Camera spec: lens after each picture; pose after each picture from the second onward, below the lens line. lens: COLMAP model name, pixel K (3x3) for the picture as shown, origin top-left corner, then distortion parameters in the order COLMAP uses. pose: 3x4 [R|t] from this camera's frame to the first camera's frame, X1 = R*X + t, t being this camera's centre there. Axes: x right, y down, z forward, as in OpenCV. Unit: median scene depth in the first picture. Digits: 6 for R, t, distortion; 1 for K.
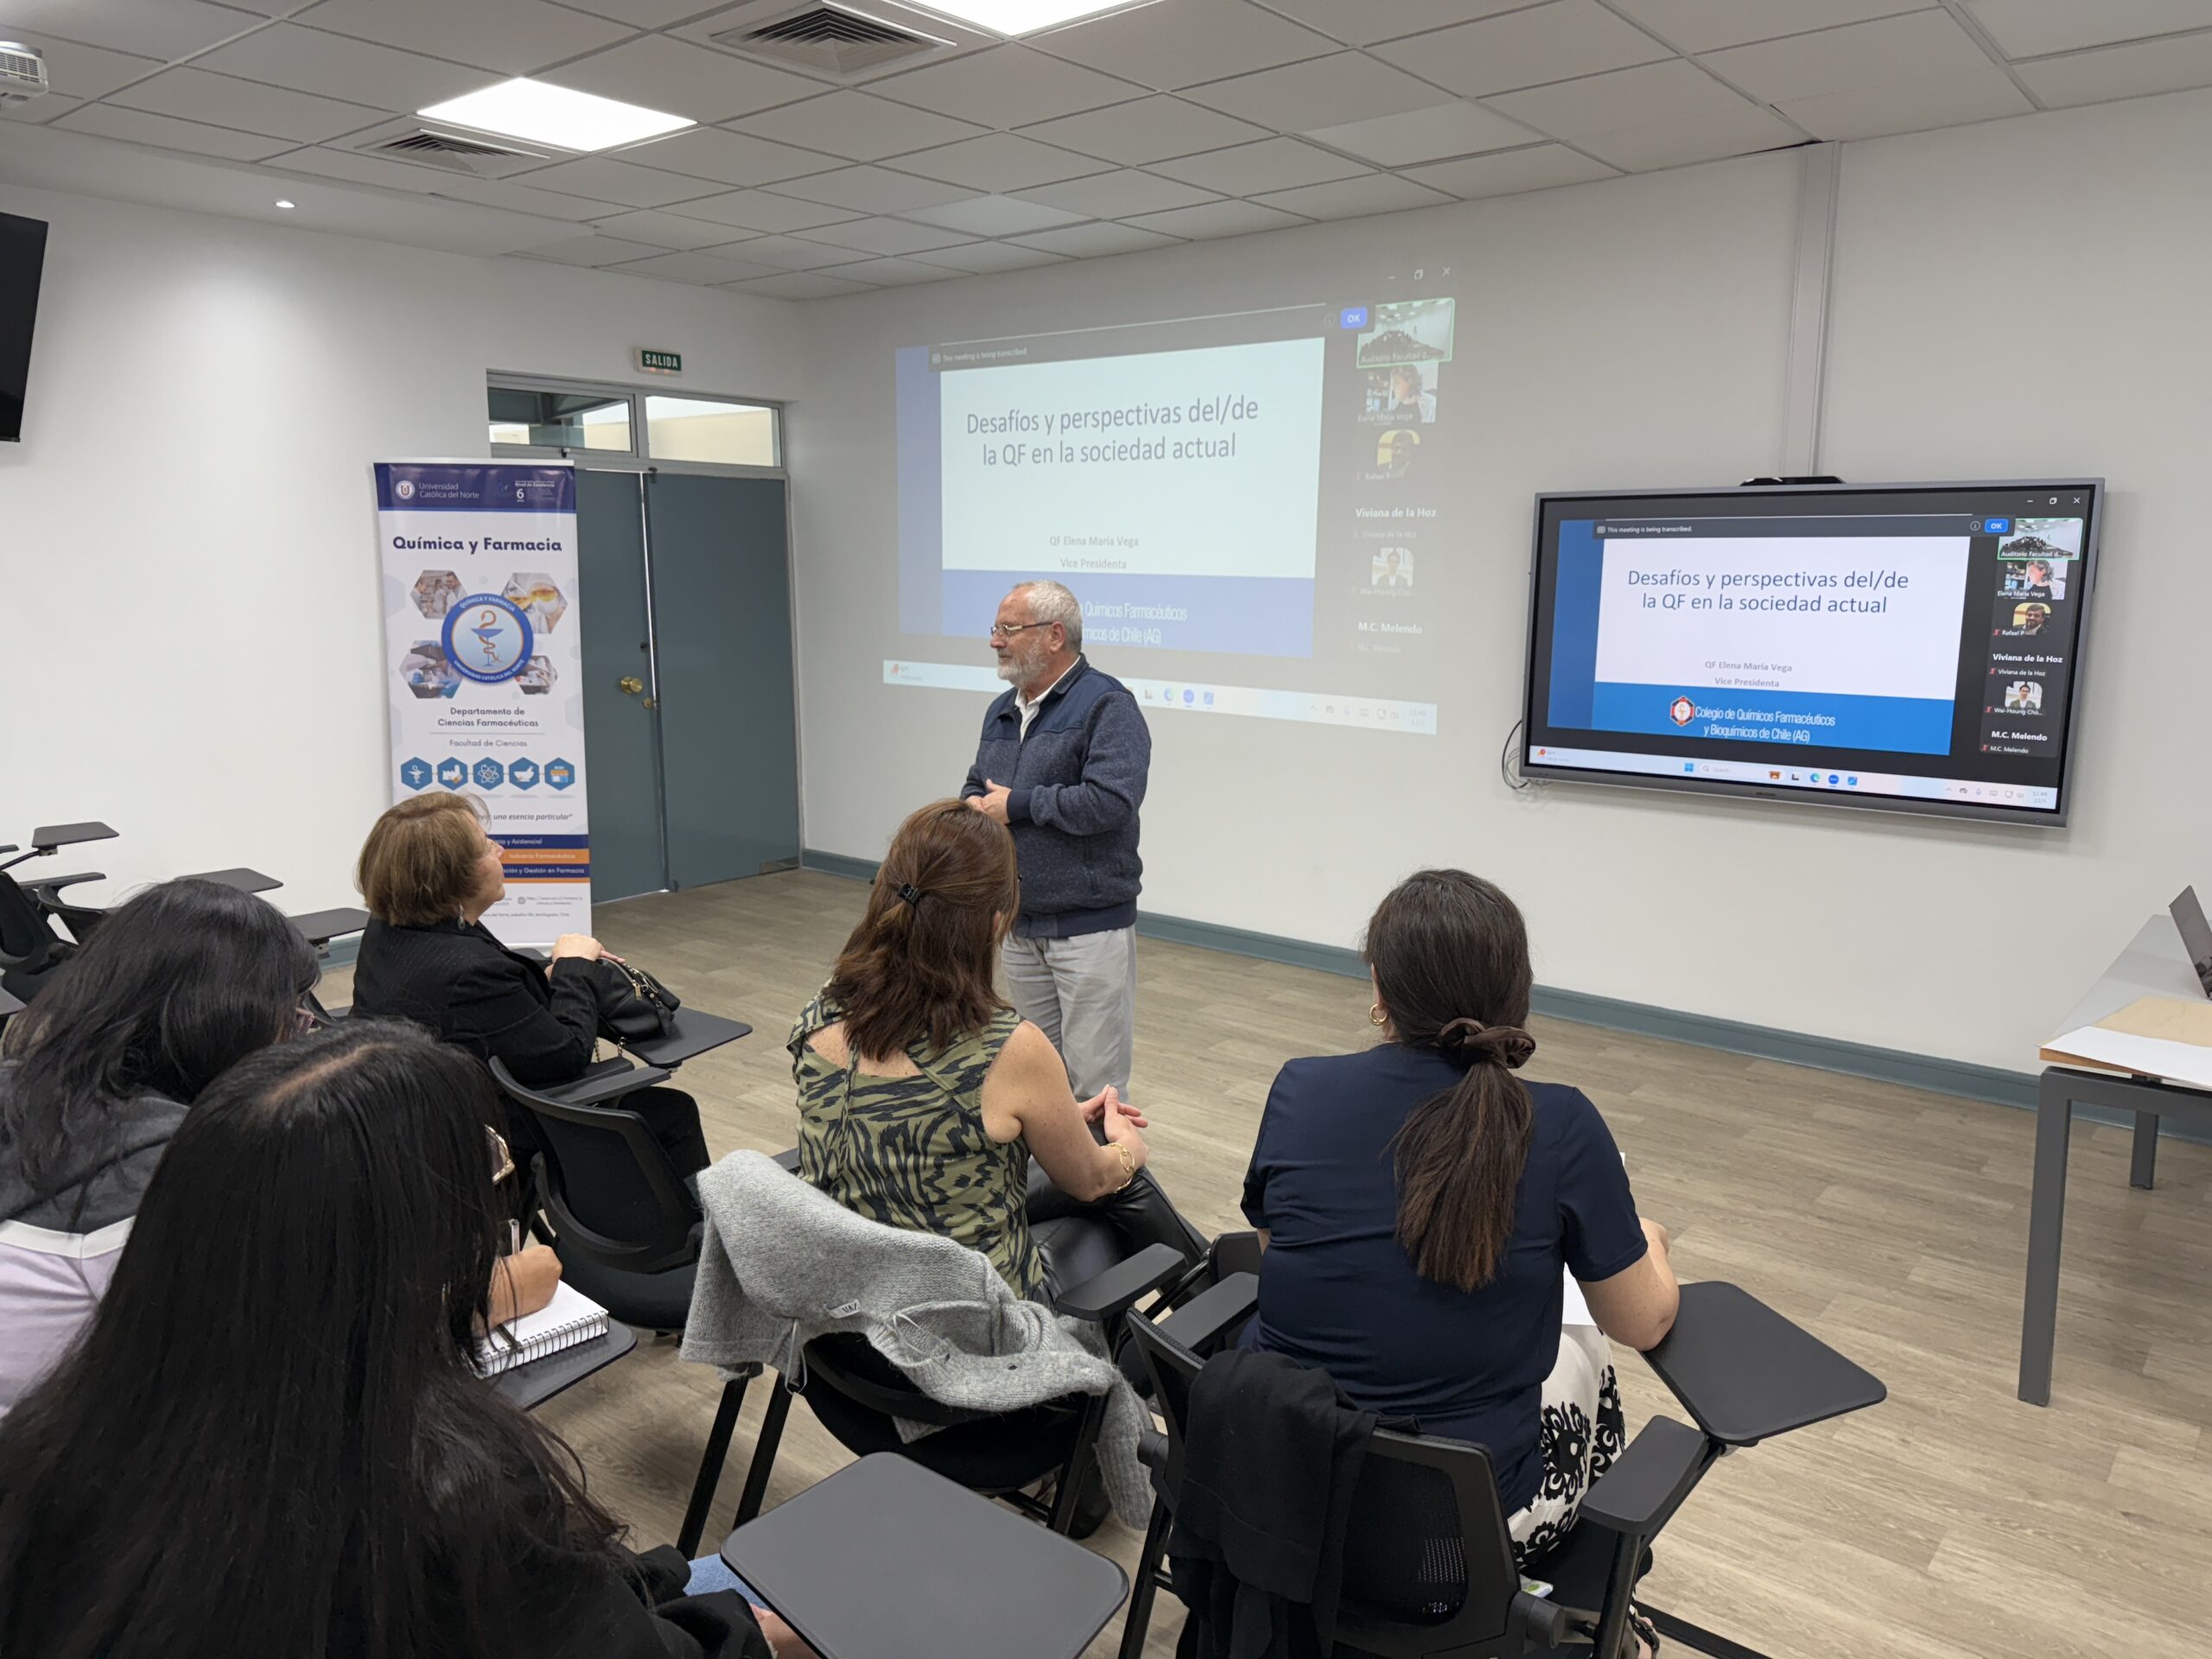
lens RADIAL K [[1569.5, 0, 1104.4], [0, 1569.5, 828.6], [0, 0, 1]] dist [0.003723, -0.017905]
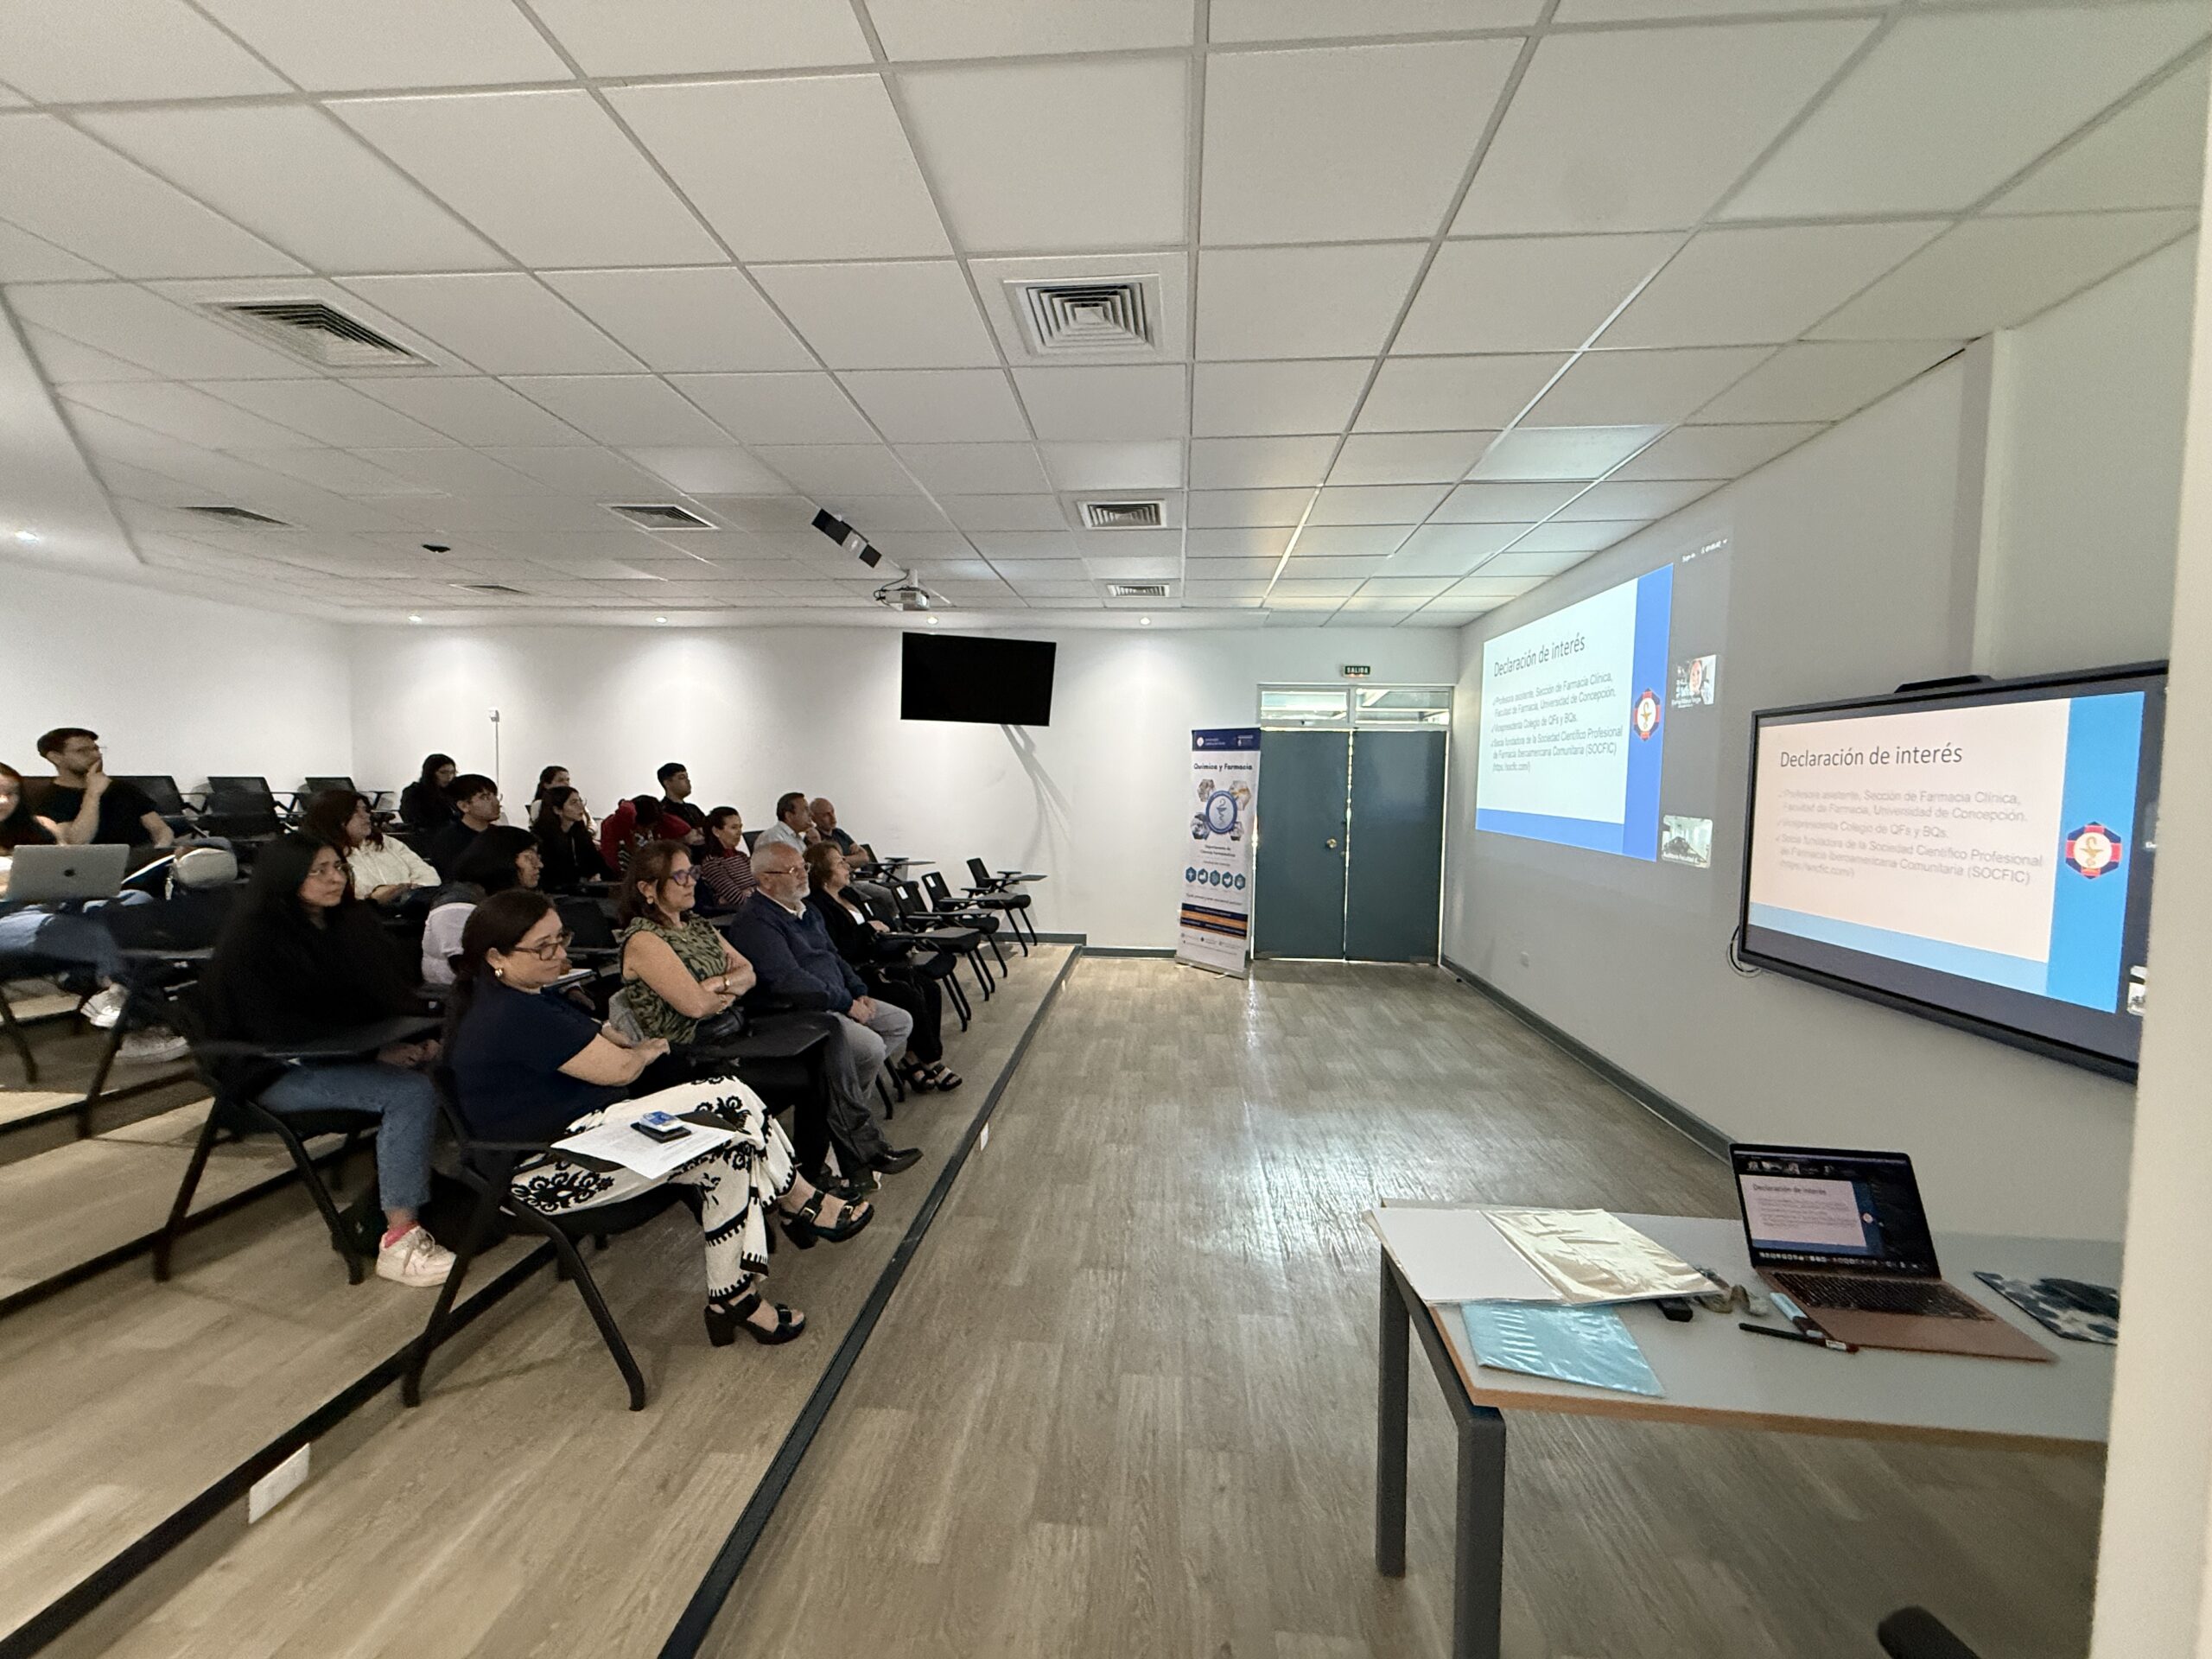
lens RADIAL K [[888.3, 0, 1103.6], [0, 888.3, 825.2], [0, 0, 1]] dist [-0.001702, 0.000615]
pose [[0.560235, 0.045499, -0.827083, 0.587301], [-0.151733, 0.987232, -0.048470, -0.031588], [0.814318, 0.152650, 0.559986, 0.285864]]
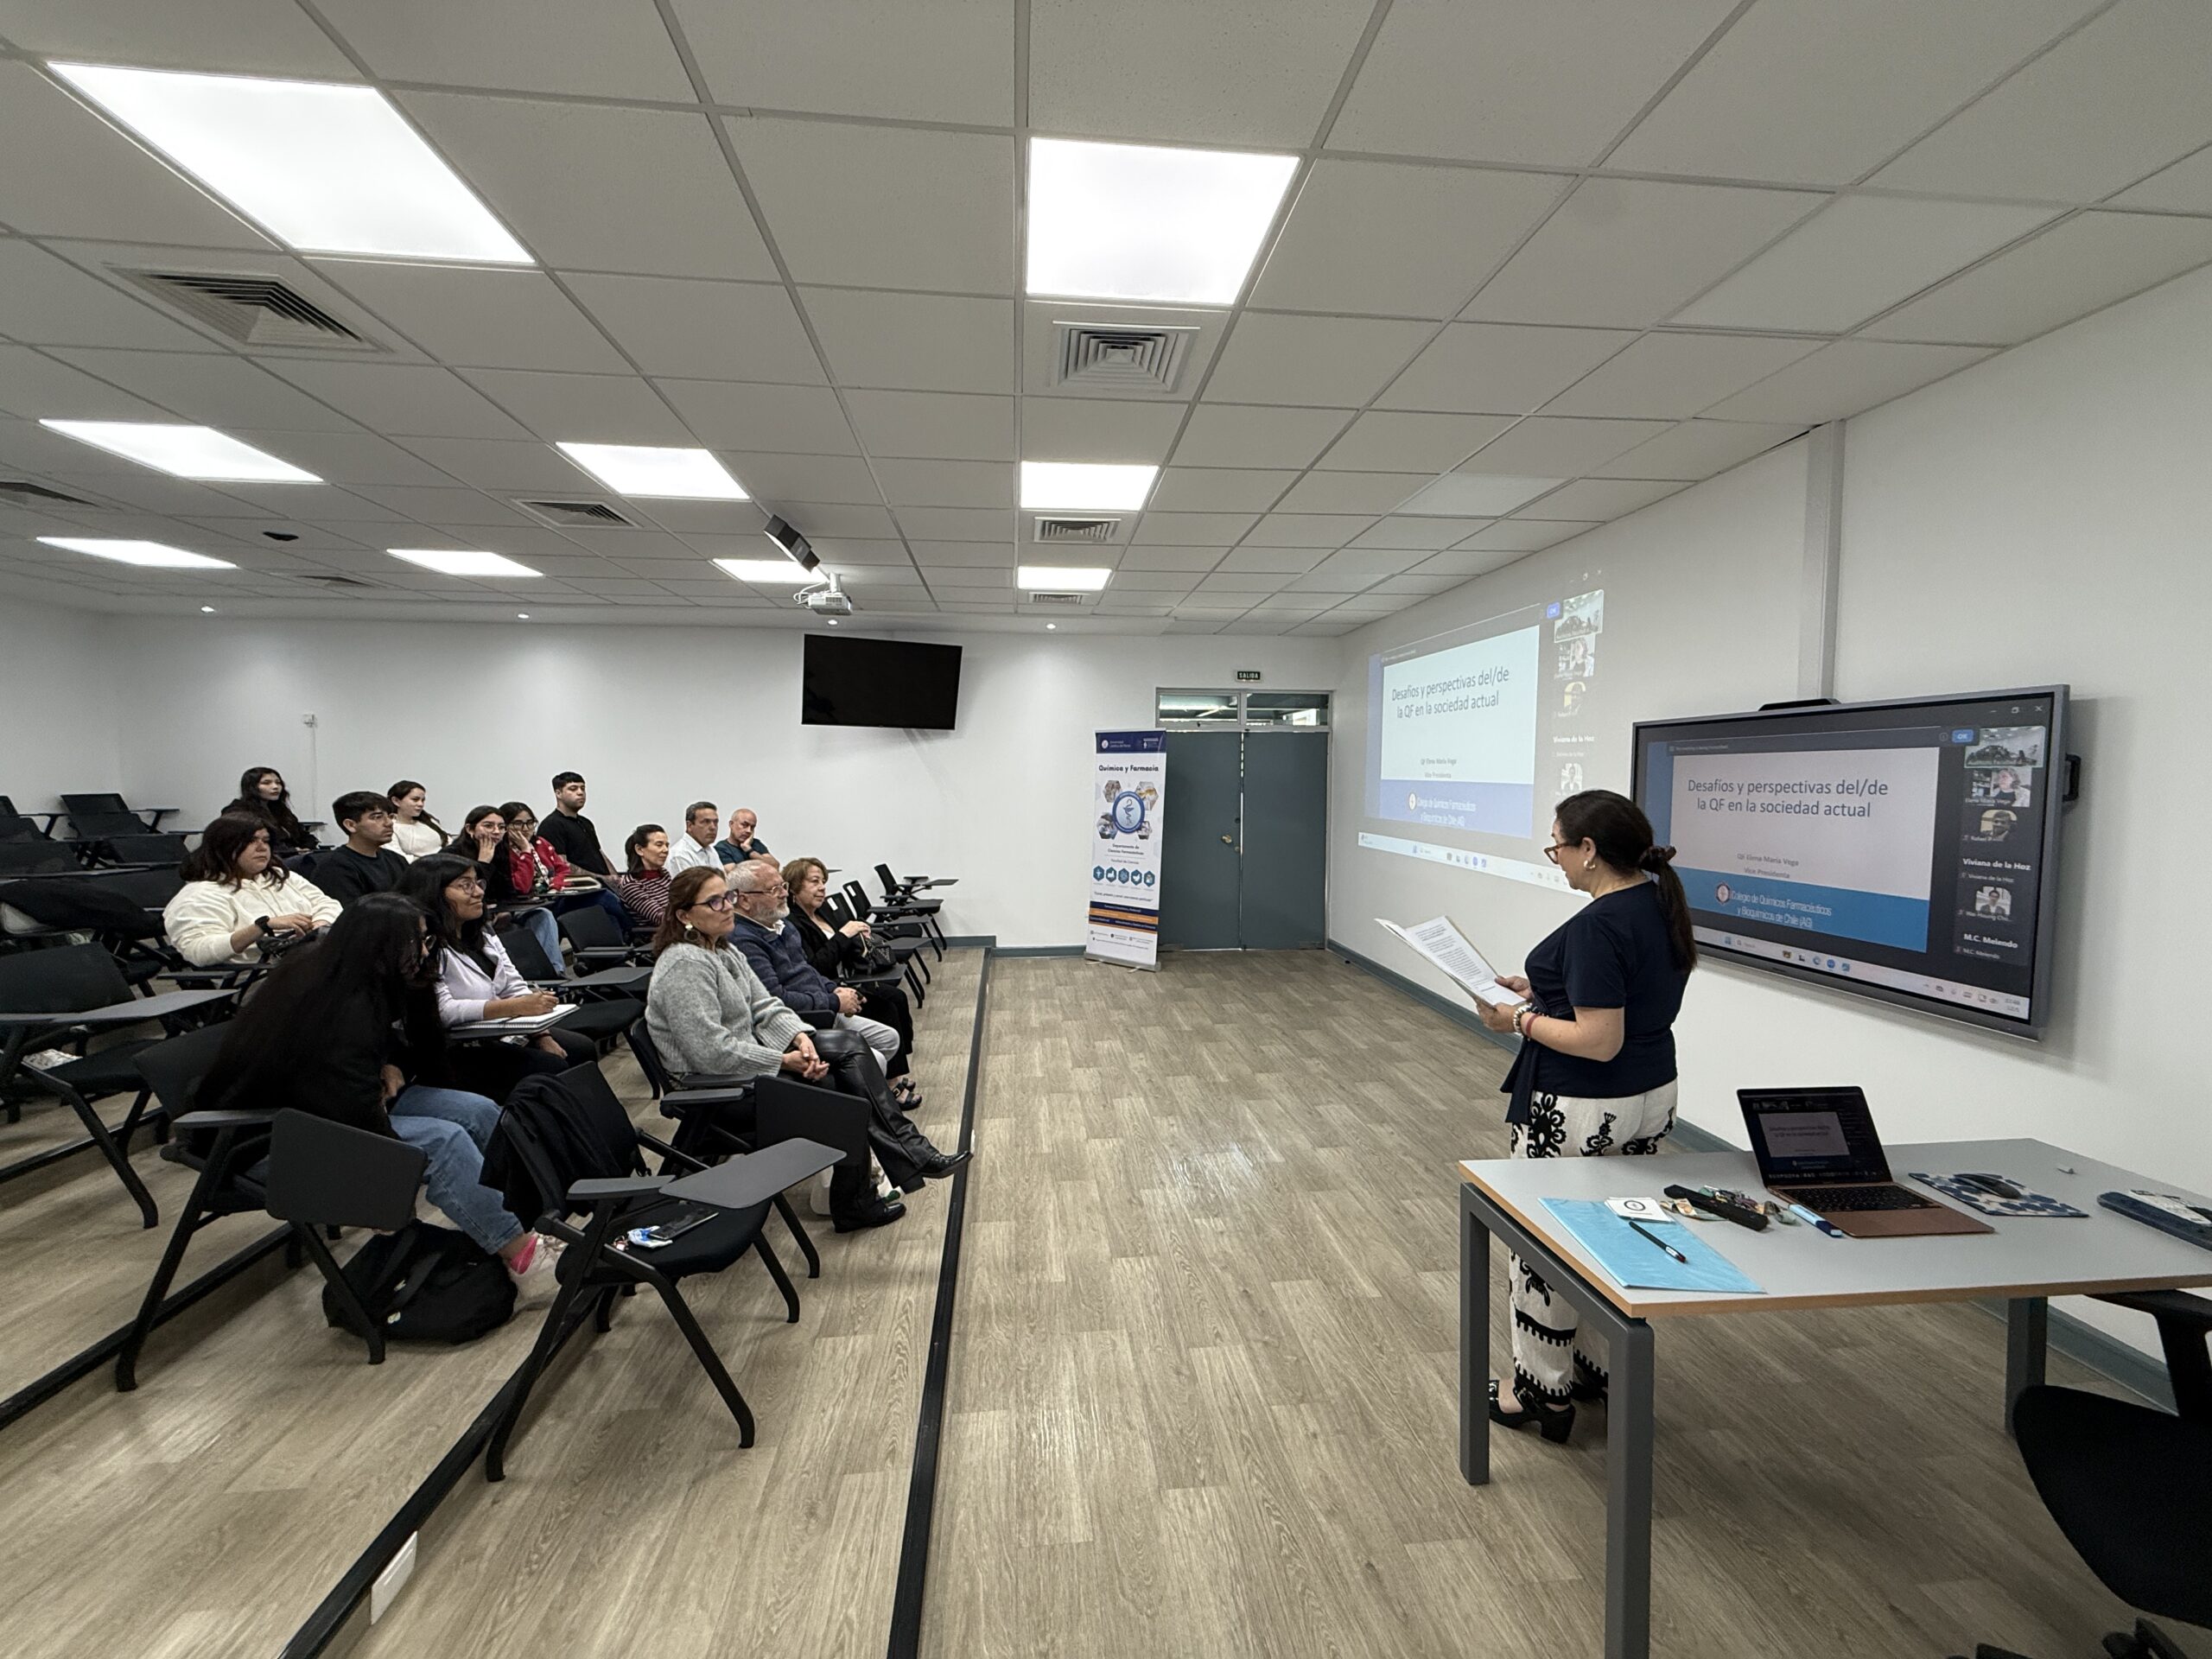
lens RADIAL K [[888.3, 0, 1105.6], [0, 888.3, 824.8], [0, 0, 1]] dist [-0.001702, 0.000615]
pose [[0.703900, 0.035062, -0.709434, 0.534041], [-0.116241, 0.991002, -0.066356, -0.026722], [0.700723, 0.129173, 0.701642, 0.175686]]
